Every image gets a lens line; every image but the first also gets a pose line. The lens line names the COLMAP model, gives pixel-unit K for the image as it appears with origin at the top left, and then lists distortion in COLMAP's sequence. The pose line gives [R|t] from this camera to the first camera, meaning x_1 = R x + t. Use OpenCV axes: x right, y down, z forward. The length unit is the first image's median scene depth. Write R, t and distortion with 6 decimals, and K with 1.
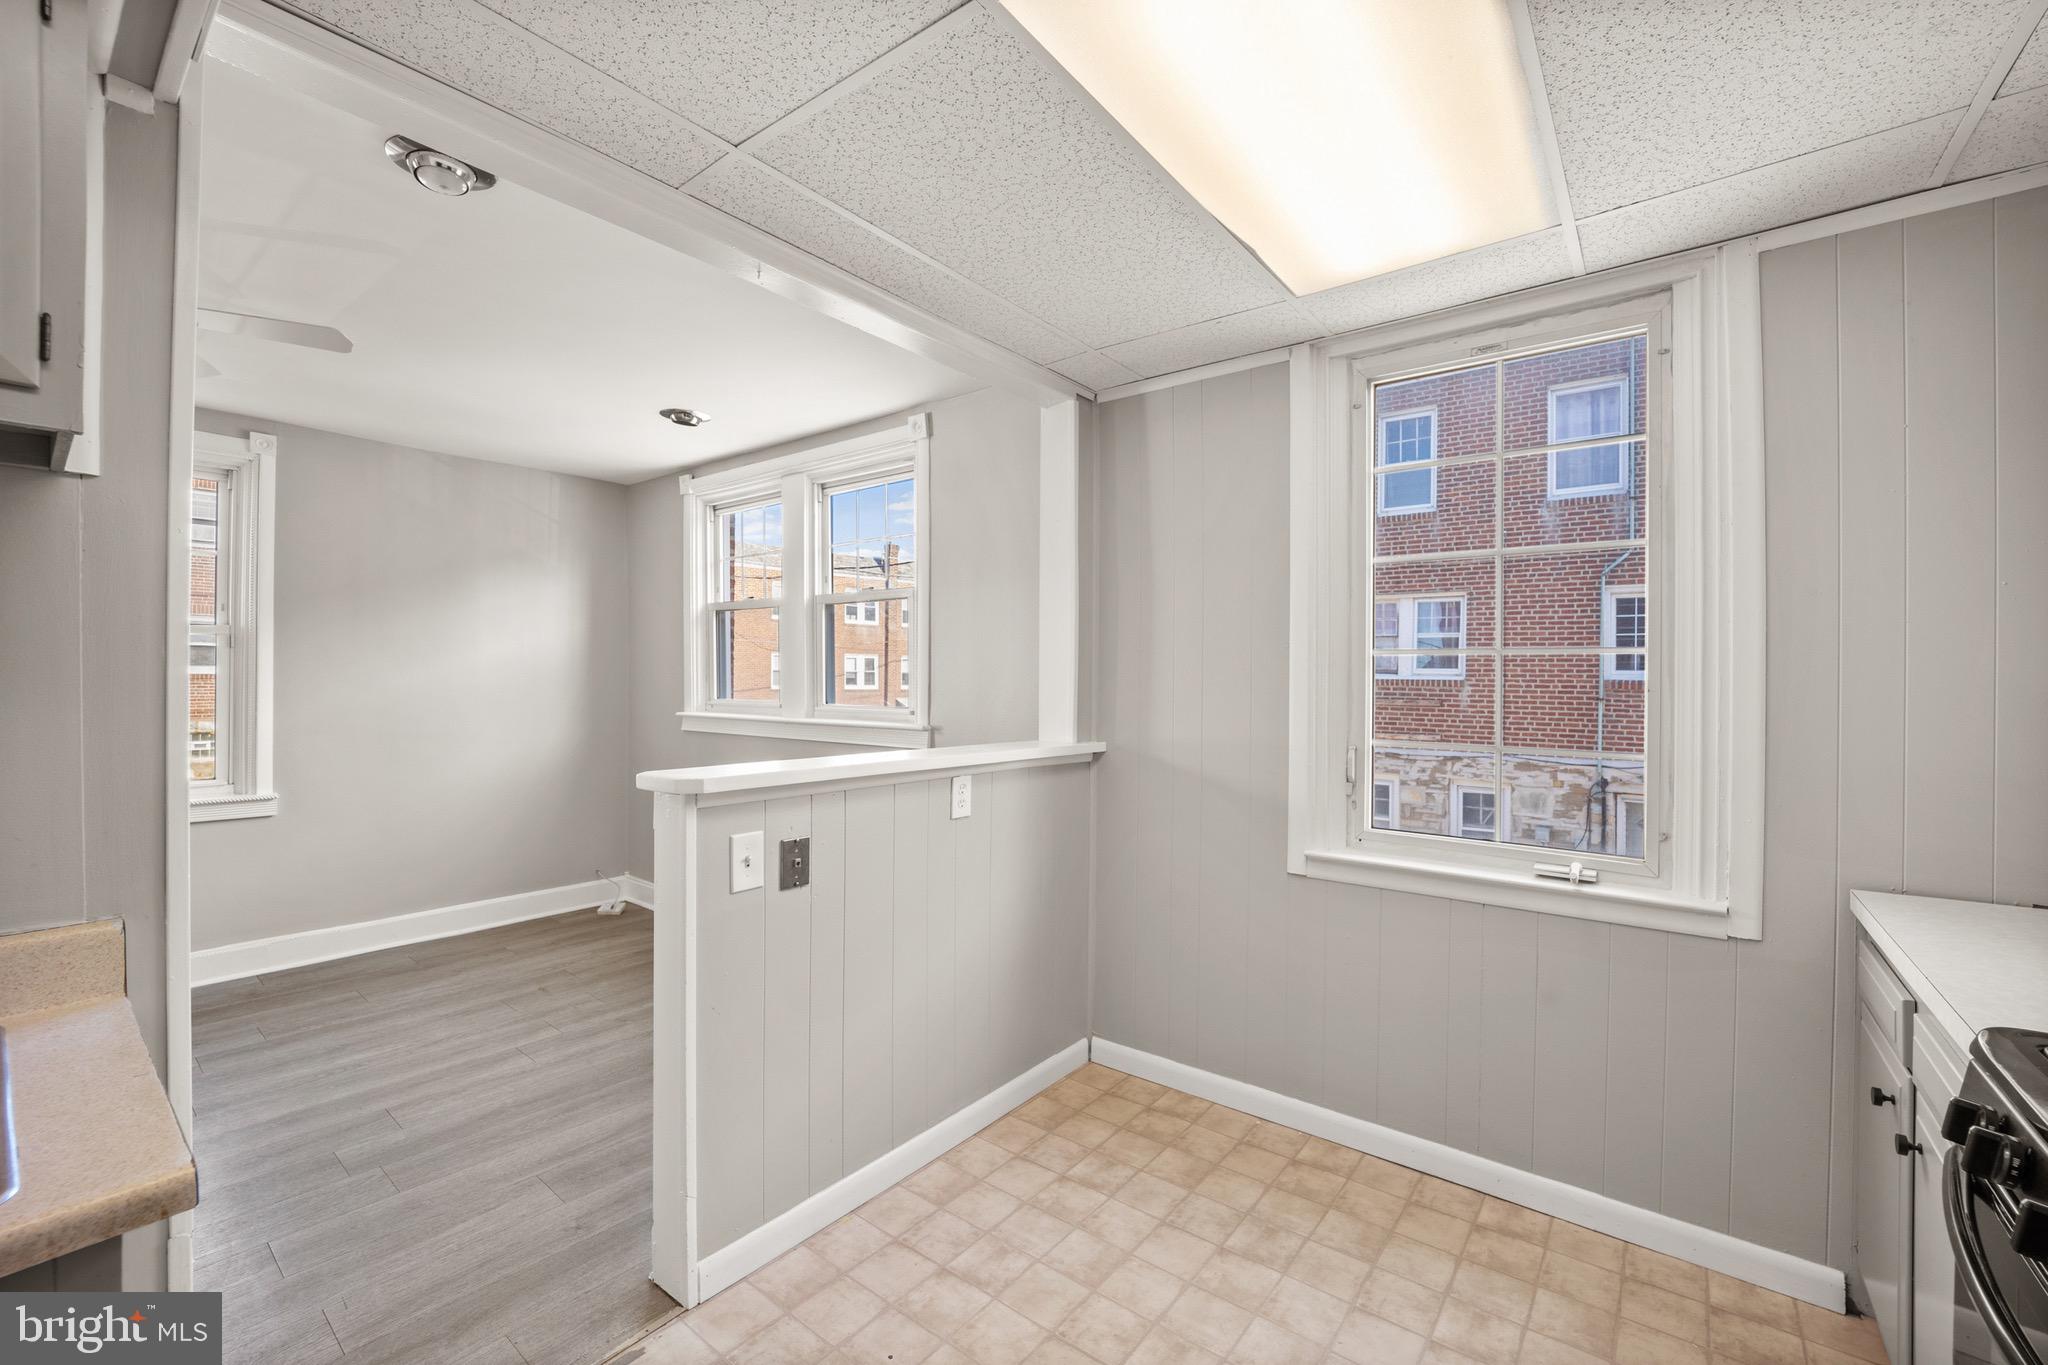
lens RADIAL K [[852.7, 0, 1020.2], [0, 852.7, 680.0], [0, 0, 1]] dist [-0.003082, -0.000459]
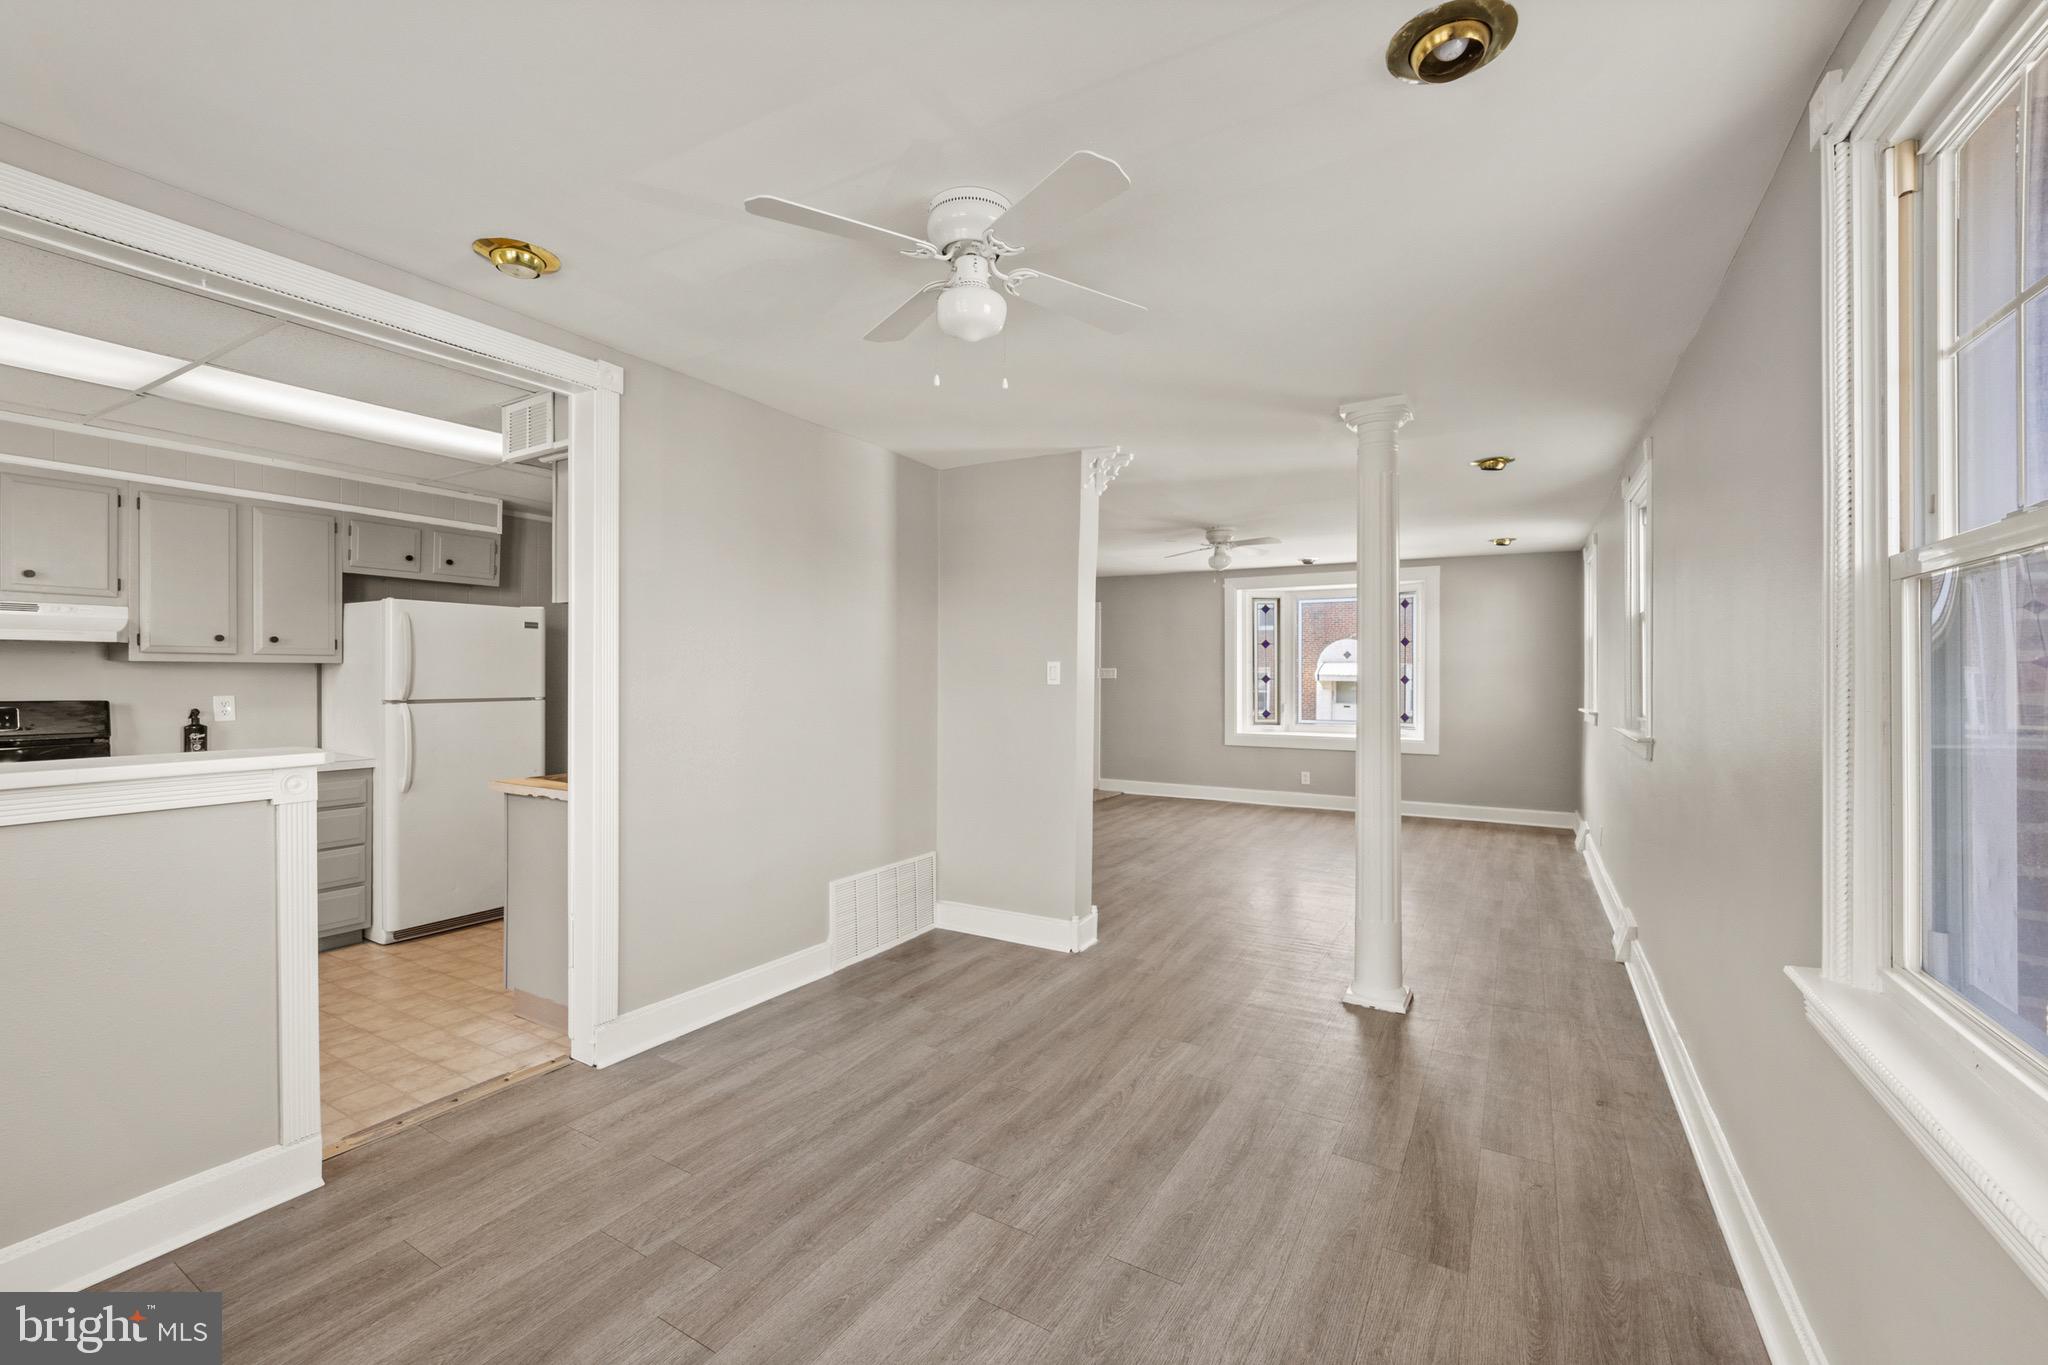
lens RADIAL K [[852.7, 0, 1020.2], [0, 852.7, 680.0], [0, 0, 1]] dist [-0.003082, -0.000459]
pose [[-0.990359, -0.008666, -0.138252, -0.964122], [-0.009642, 0.999933, 0.006389, -0.002805], [0.138187, 0.007660, -0.990376, 1.813149]]
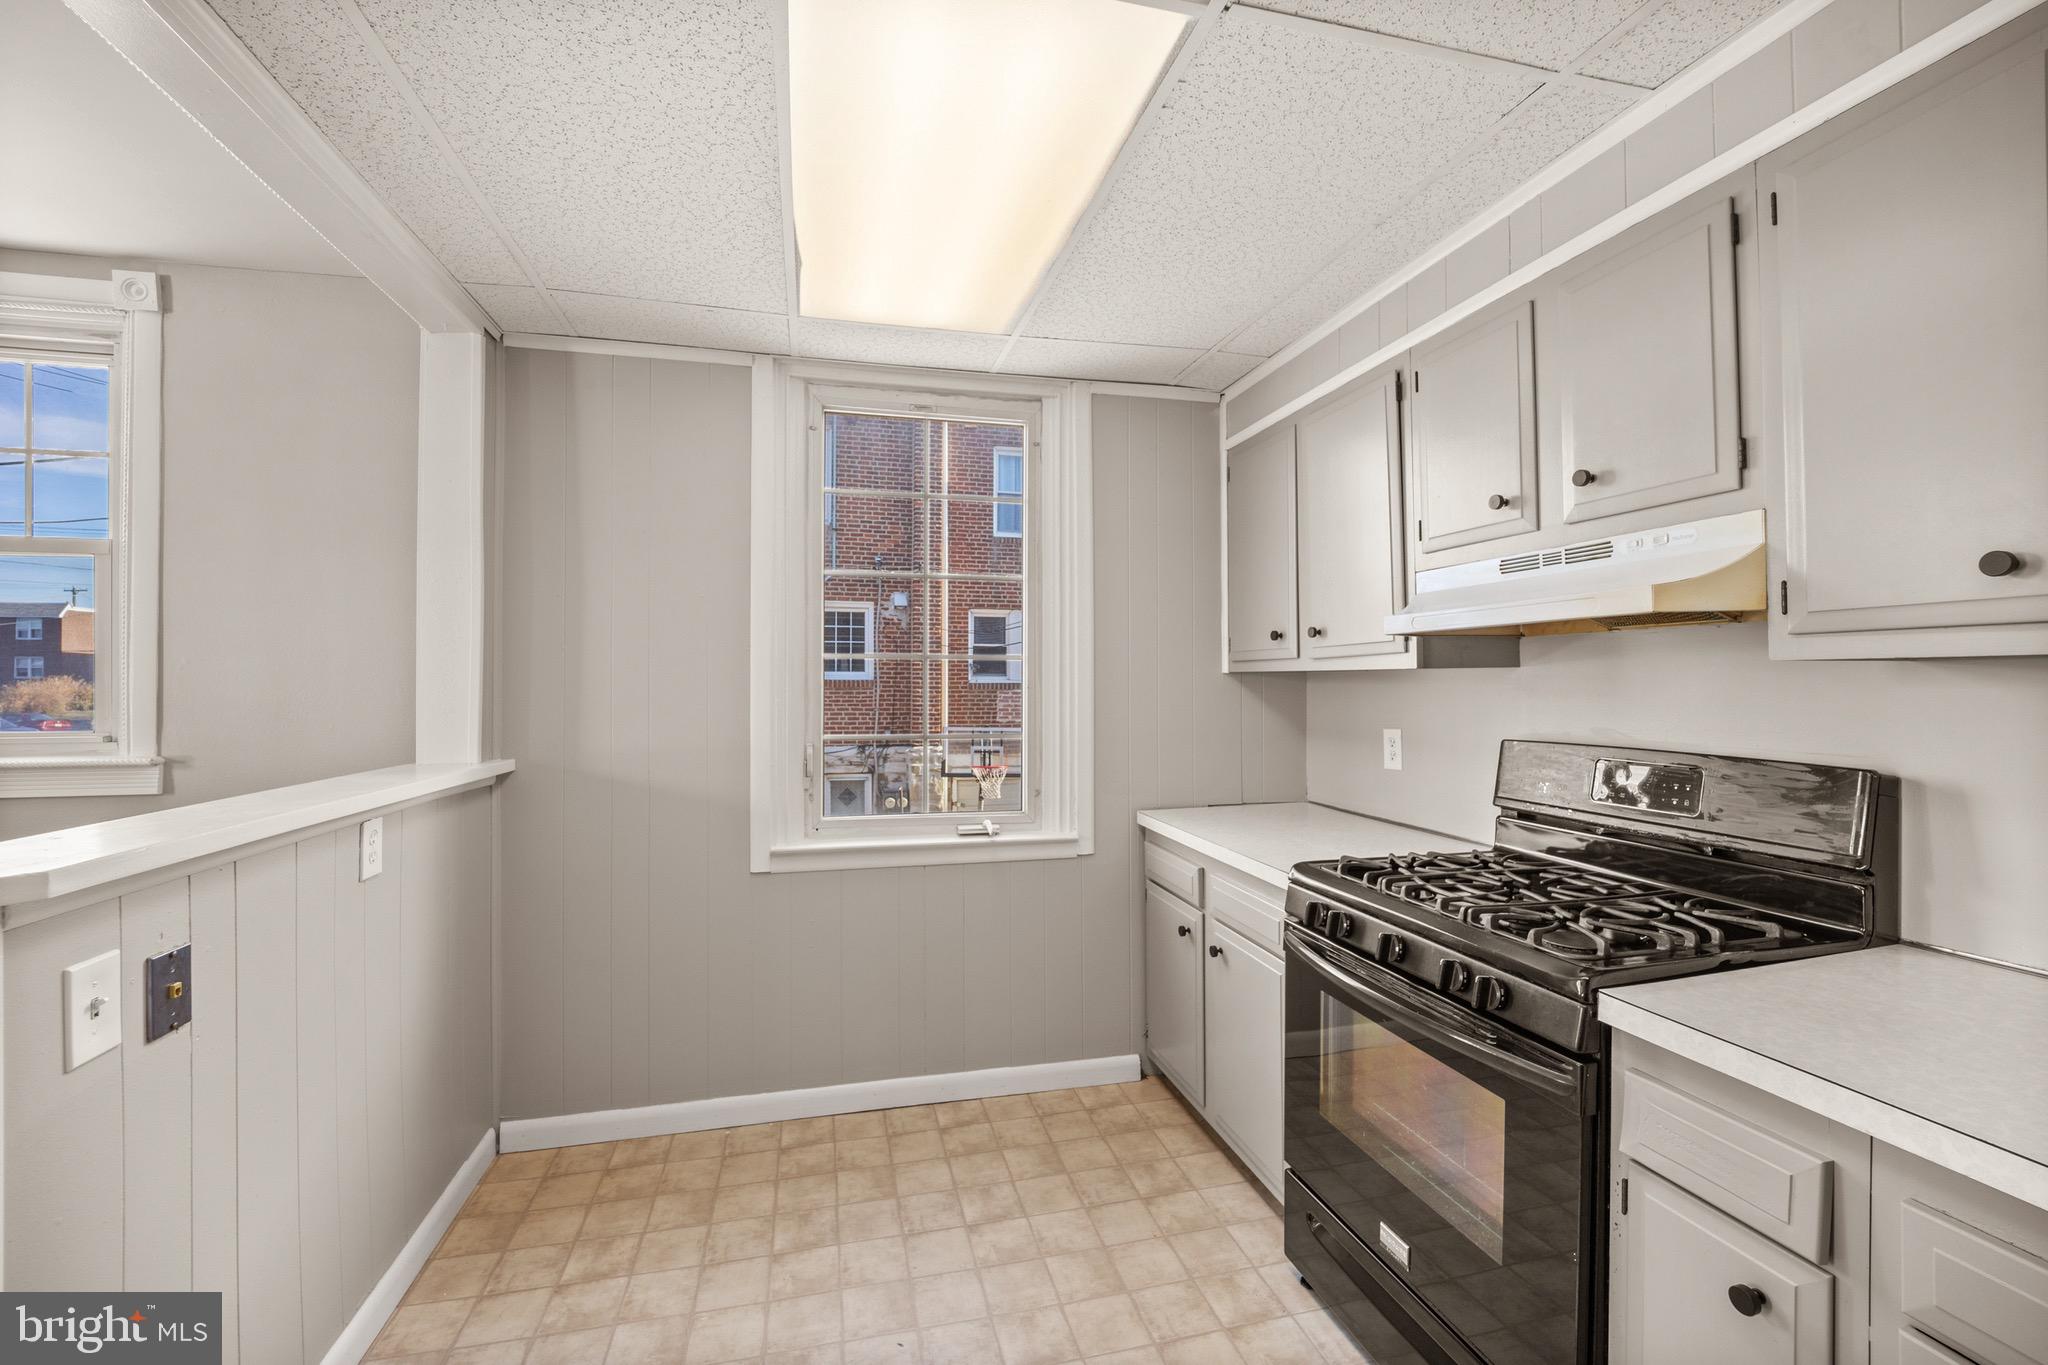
lens RADIAL K [[858.4, 0, 1018.4], [0, 858.4, 680.3], [0, 0, 1]] dist [0.020136, -0.013393]
pose [[0.628208, -0.007038, 0.778014, -0.330407], [0.006878, 0.999970, 0.003492, -0.004738], [-0.778015, 0.003157, 0.628238, 0.129551]]
